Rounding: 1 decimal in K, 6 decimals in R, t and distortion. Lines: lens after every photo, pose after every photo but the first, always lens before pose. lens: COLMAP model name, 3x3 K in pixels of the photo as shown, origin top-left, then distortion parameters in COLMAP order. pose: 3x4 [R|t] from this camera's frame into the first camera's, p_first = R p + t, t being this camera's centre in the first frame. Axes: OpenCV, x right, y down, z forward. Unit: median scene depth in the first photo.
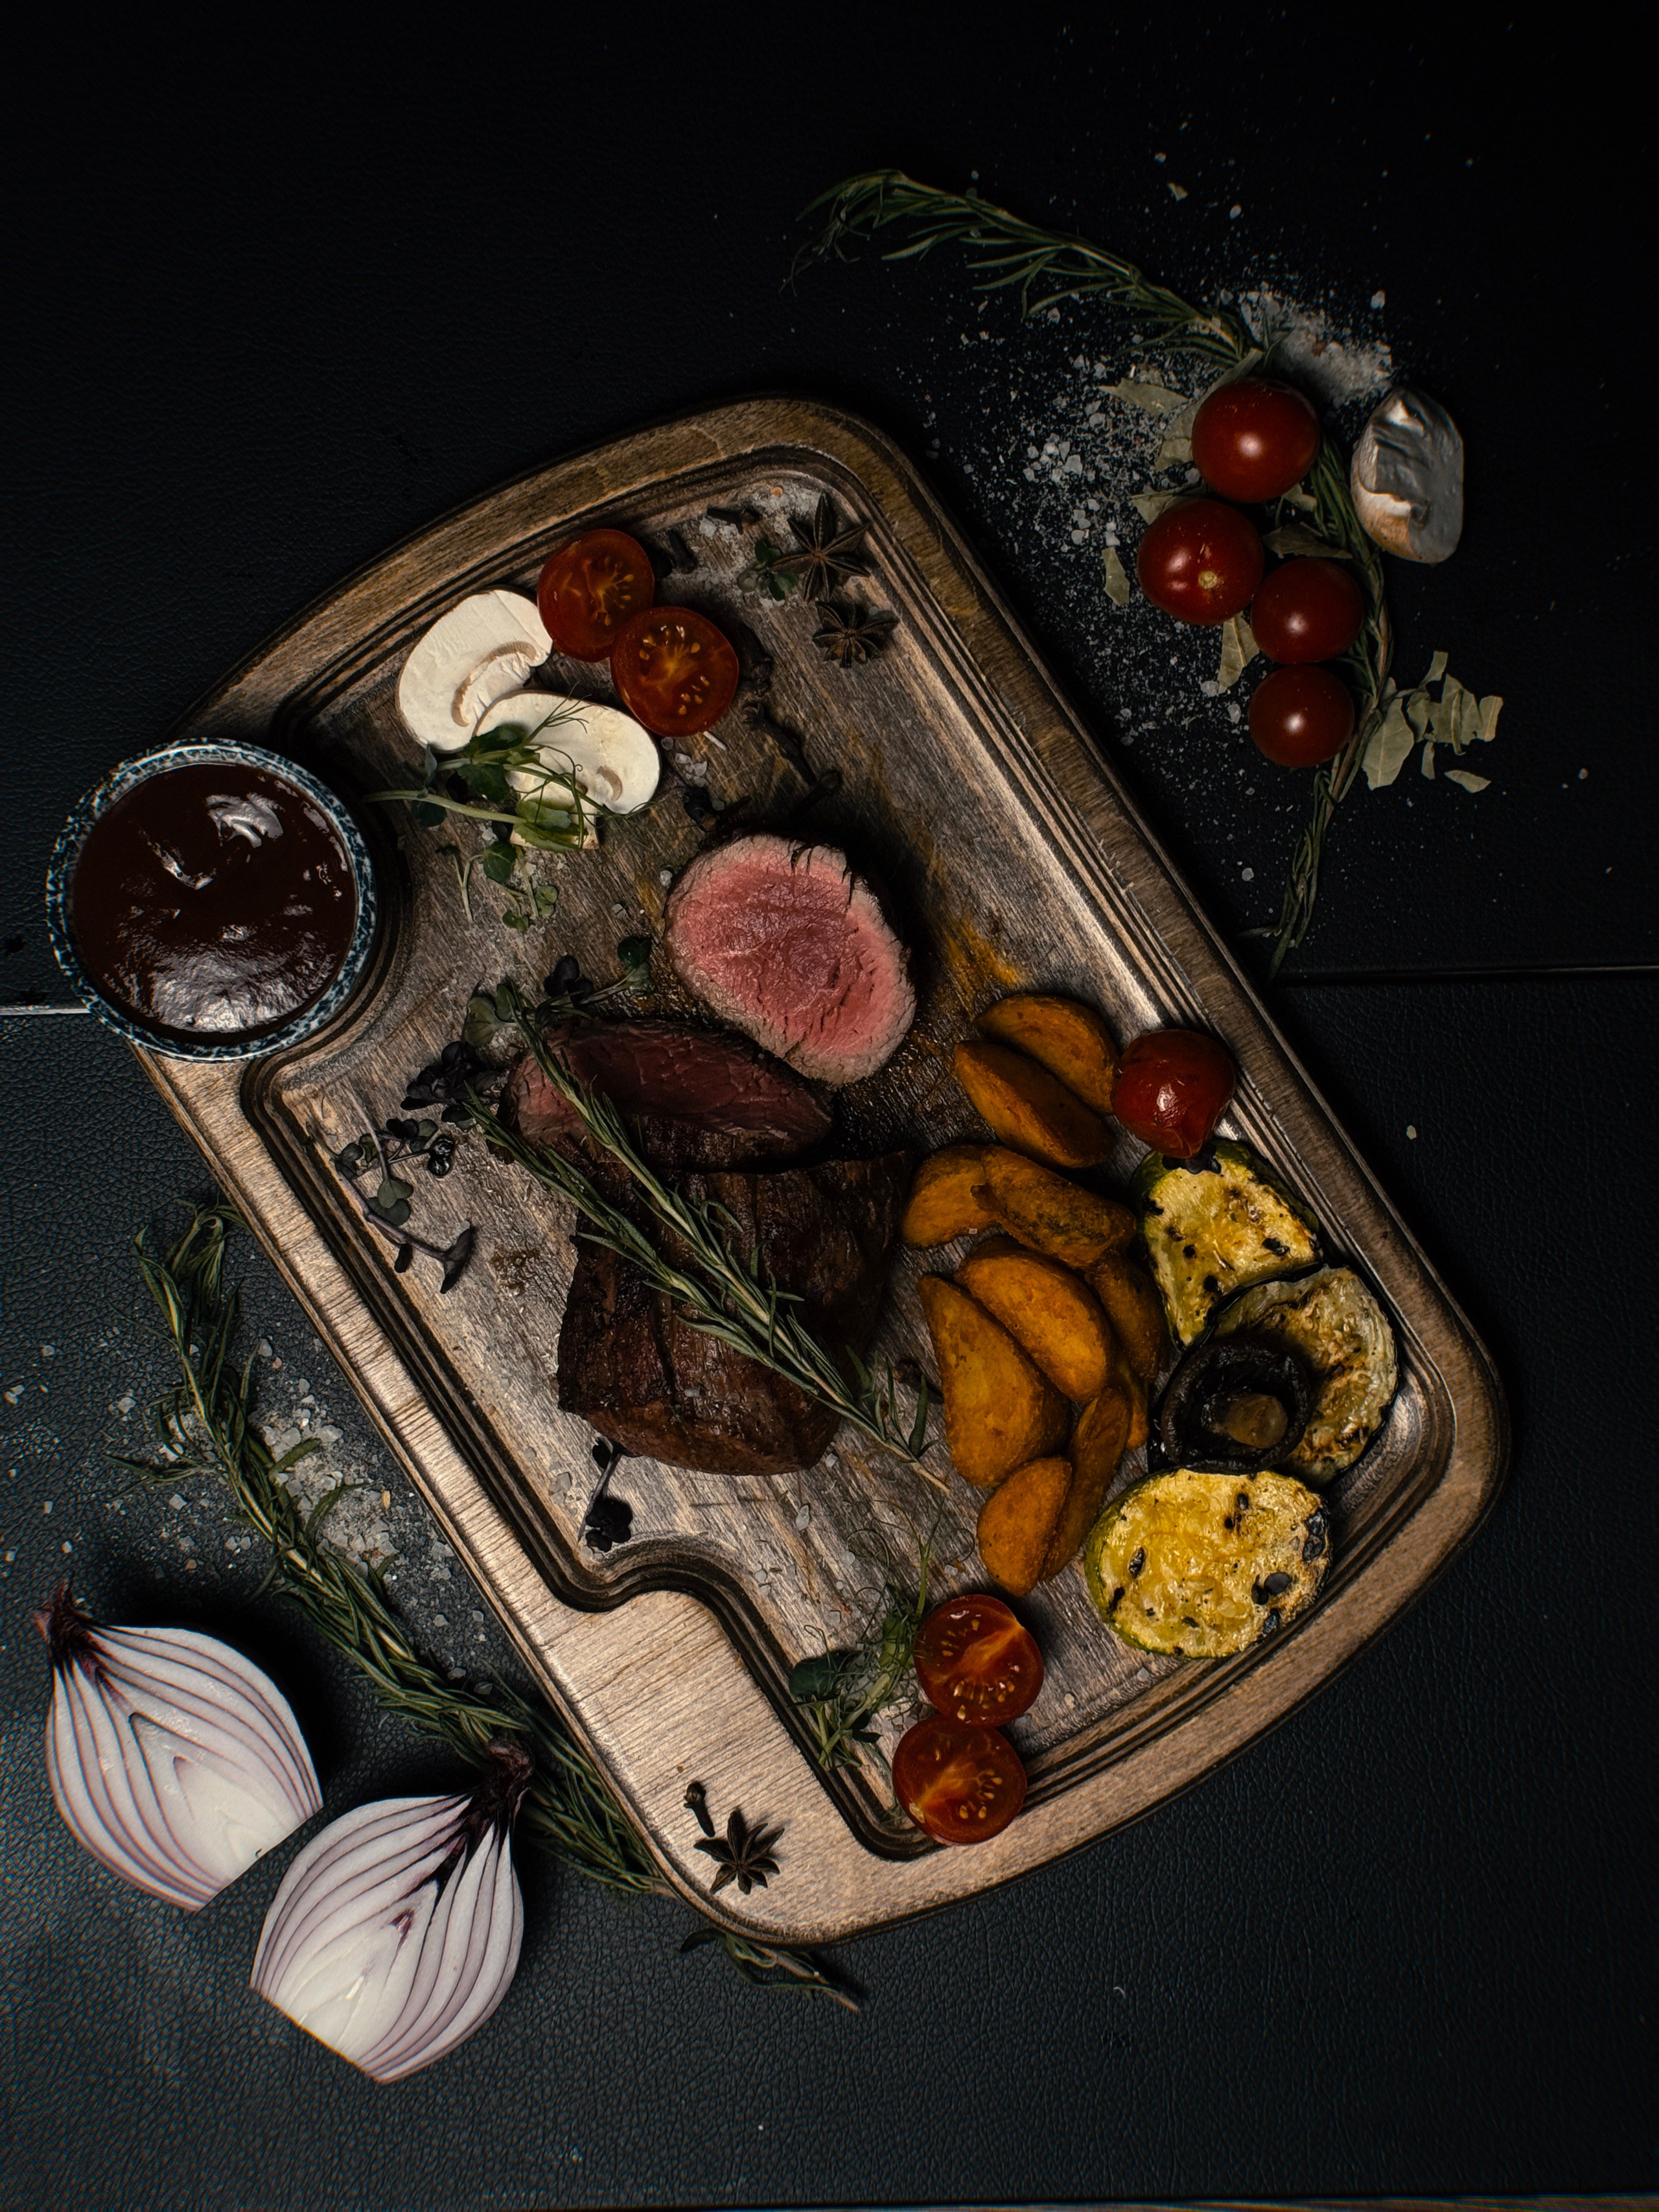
lens RADIAL K [[3144.5, 0, 840.5], [0, 3144.5, 1075.0], [0, 0, 1]] dist [0.208963, -0.562290]
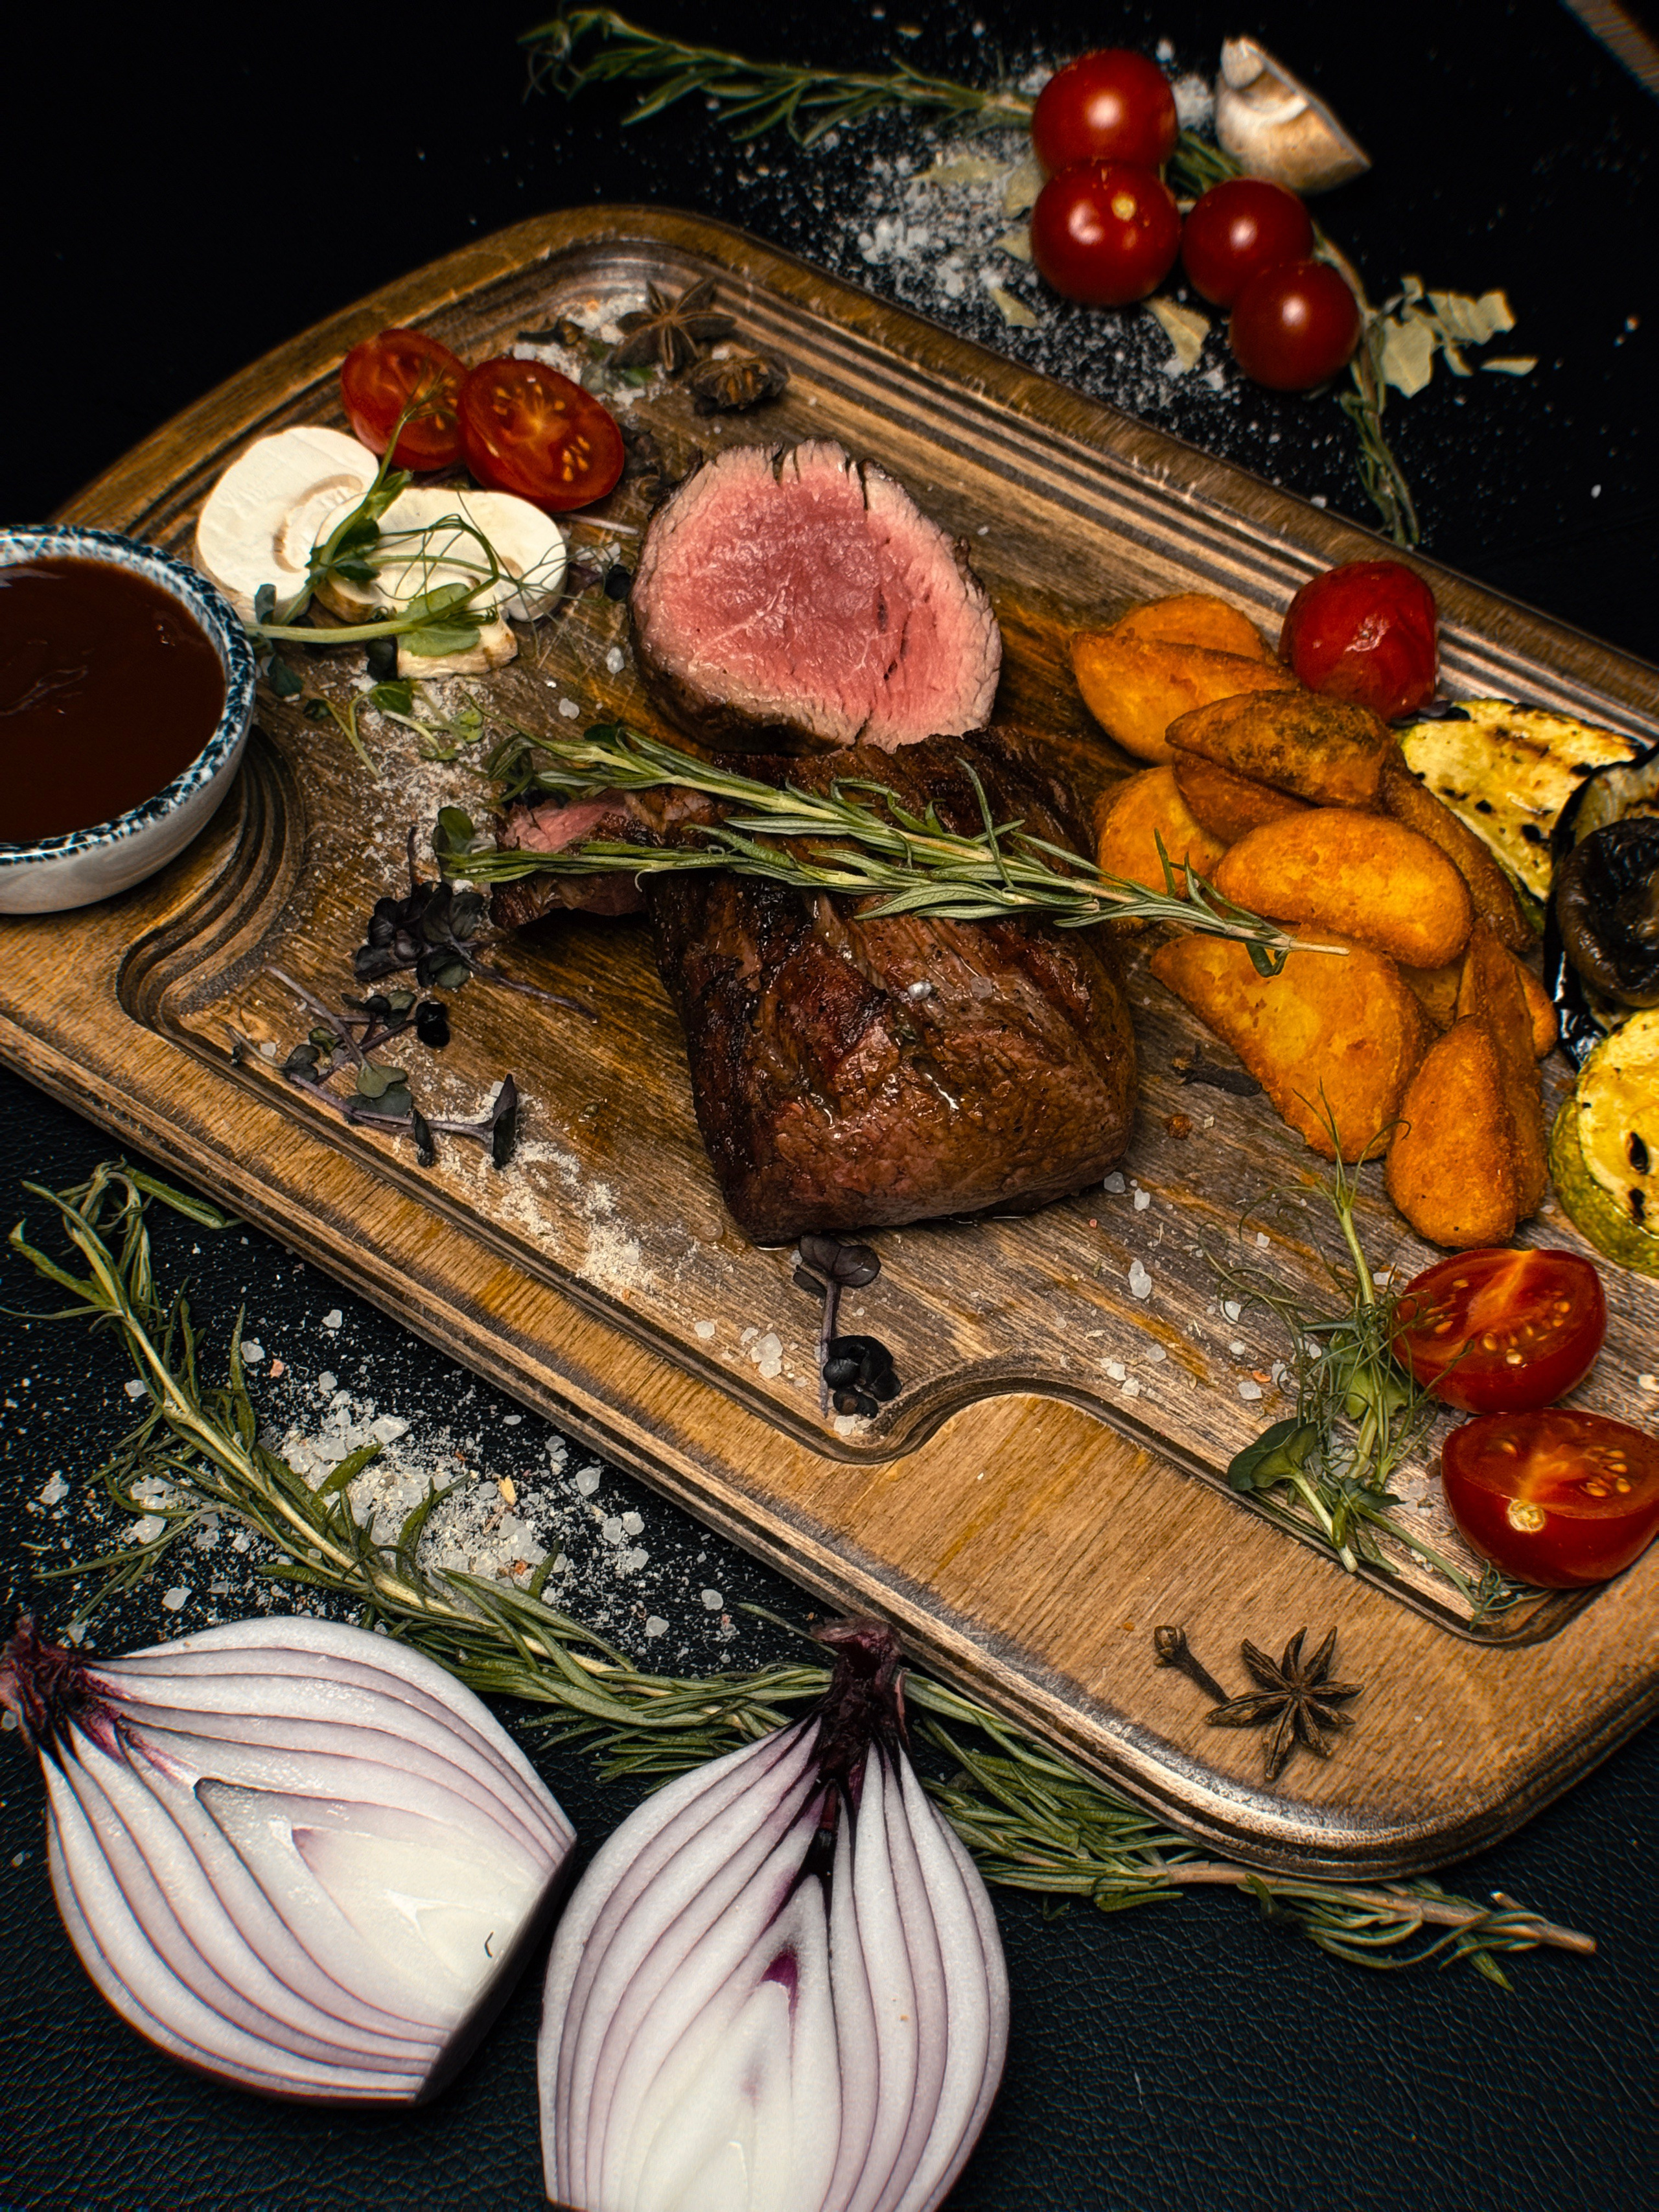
lens RADIAL K [[3144.5, 0, 840.5], [0, 3144.5, 1075.0], [0, 0, 1]] dist [0.208963, -0.562290]
pose [[0.933008, -0.276706, 0.230065, -0.205362], [0.359058, 0.758376, -0.544006, 0.437303], [-0.023946, 0.590169, 0.806924, 0.460670]]
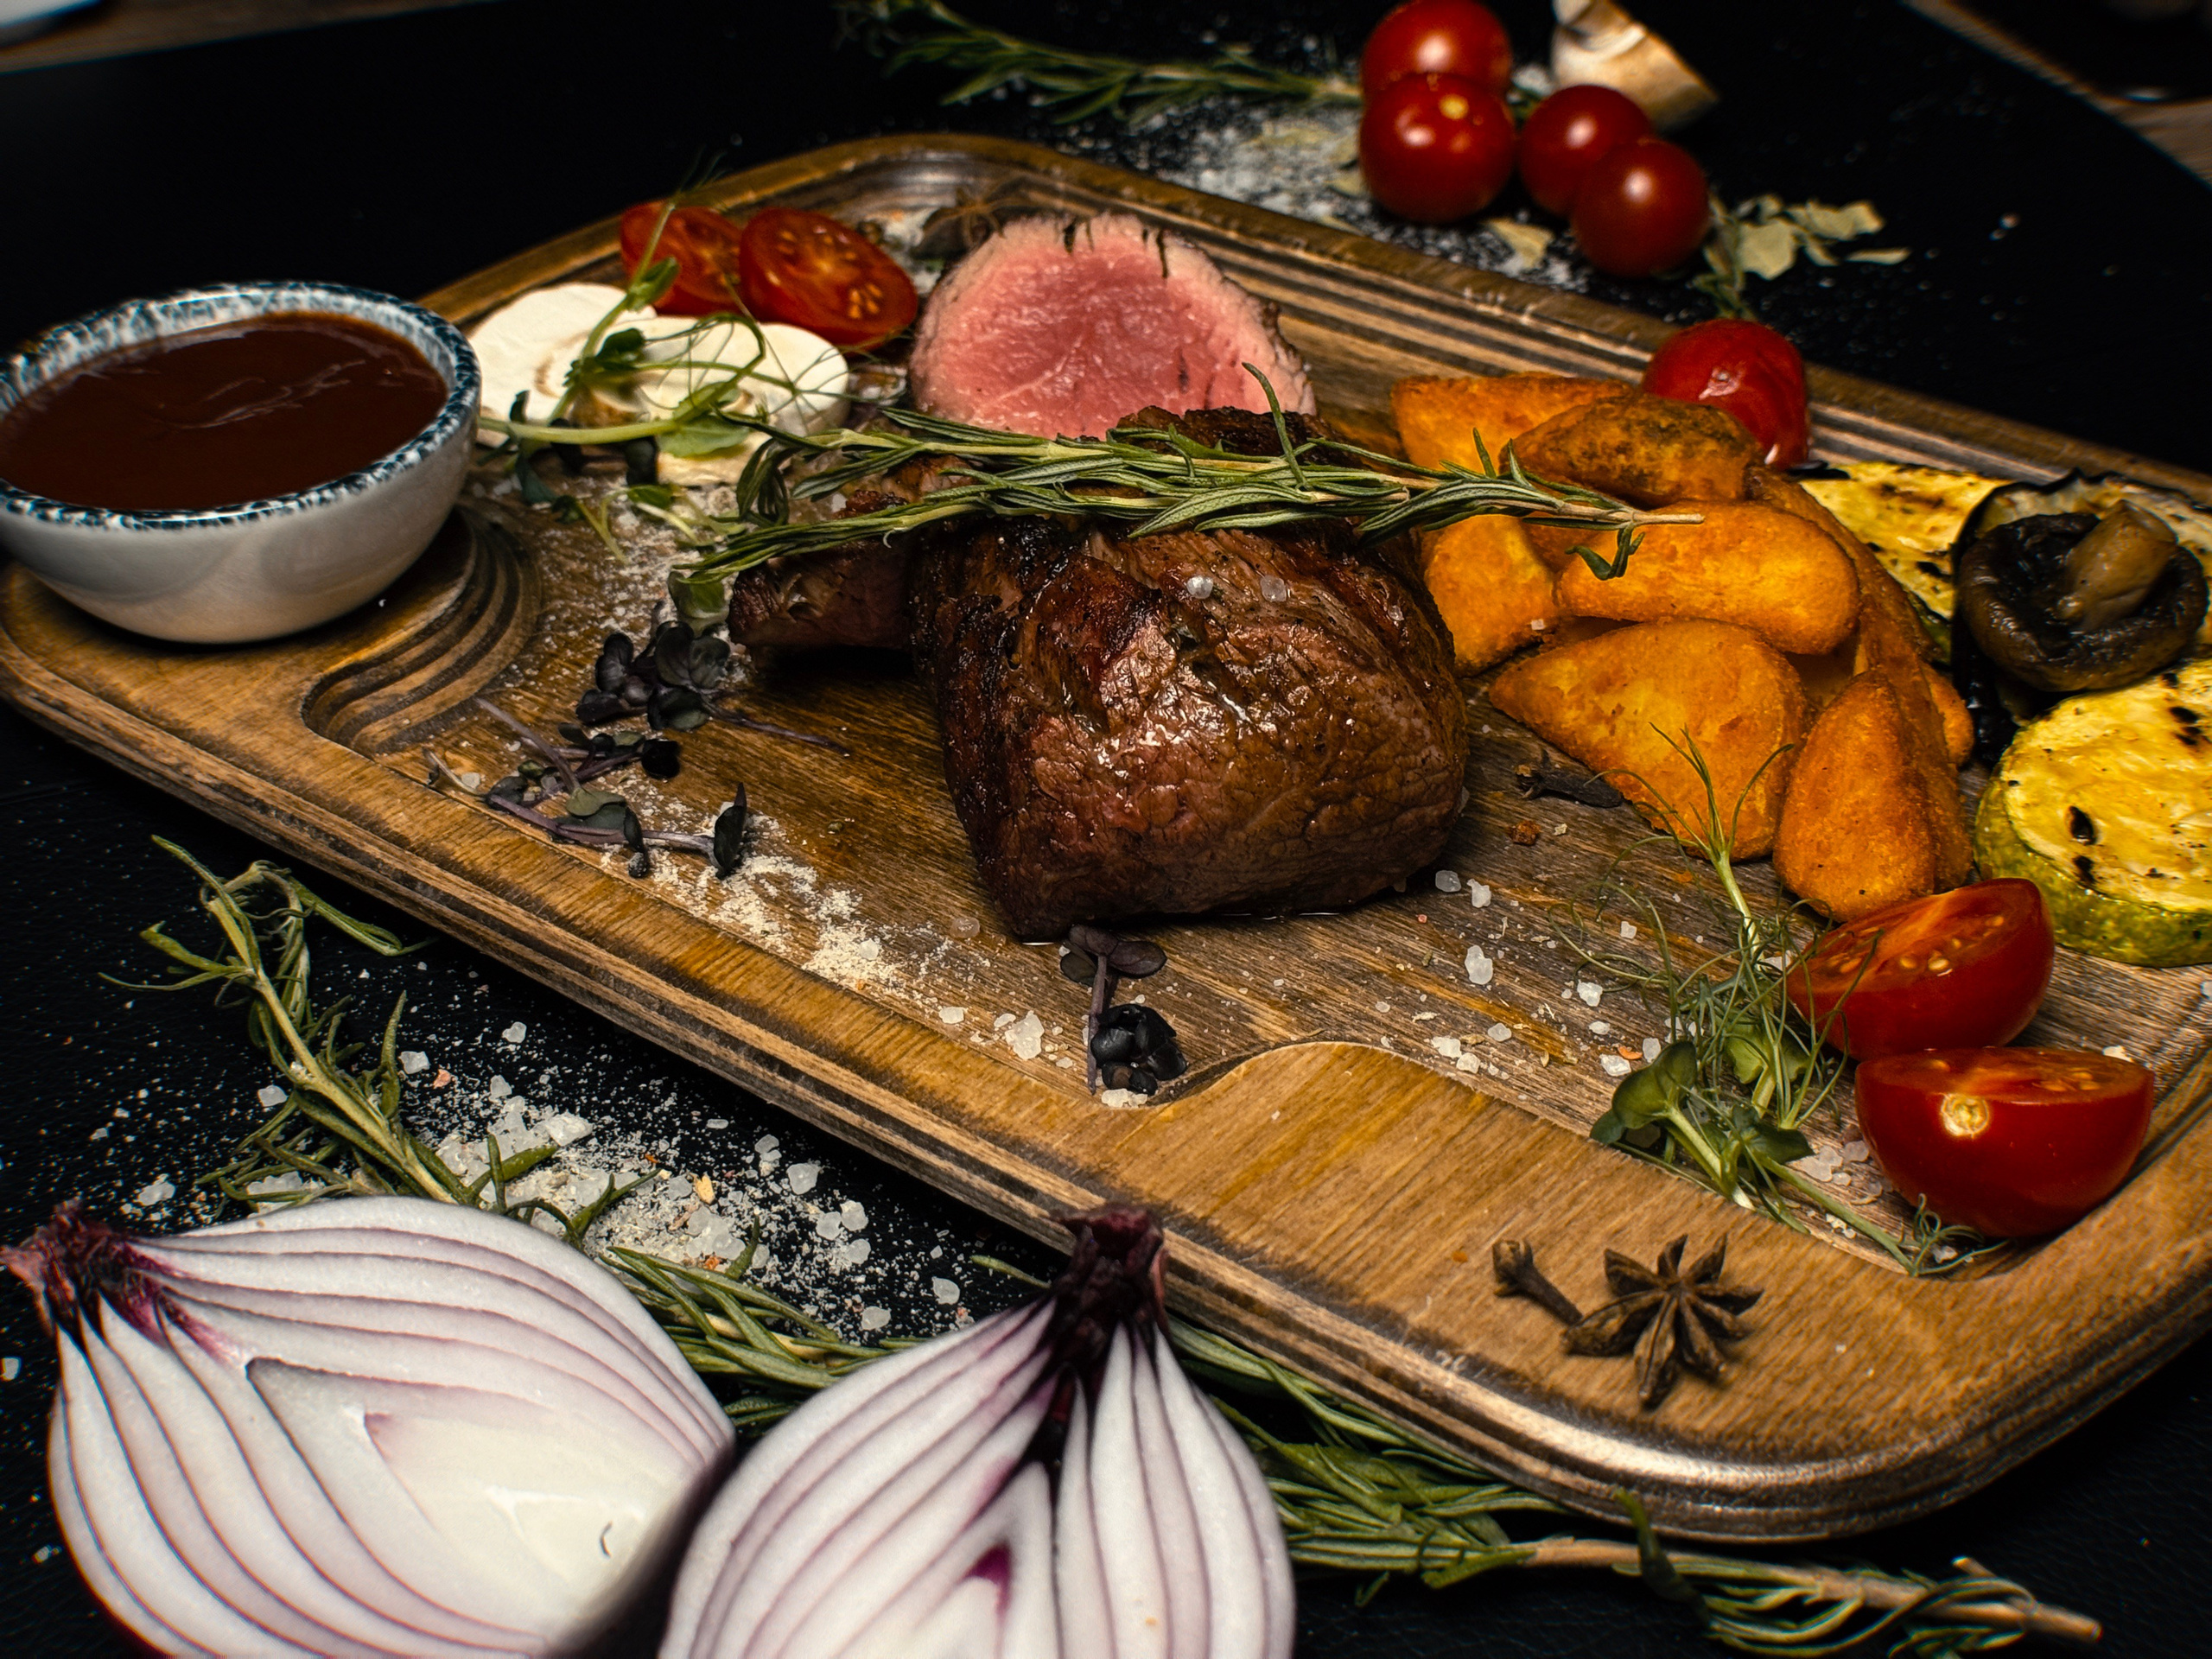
lens RADIAL K [[3144.7, 0, 1098.8], [0, 3144.7, 817.9], [0, 0, 1]] dist [0.208963, -0.562290]
pose [[0.945449, -0.211314, 0.247935, -0.199366], [0.324831, 0.553786, -0.766685, 0.514704], [0.024708, 0.805399, 0.592218, 0.666115]]
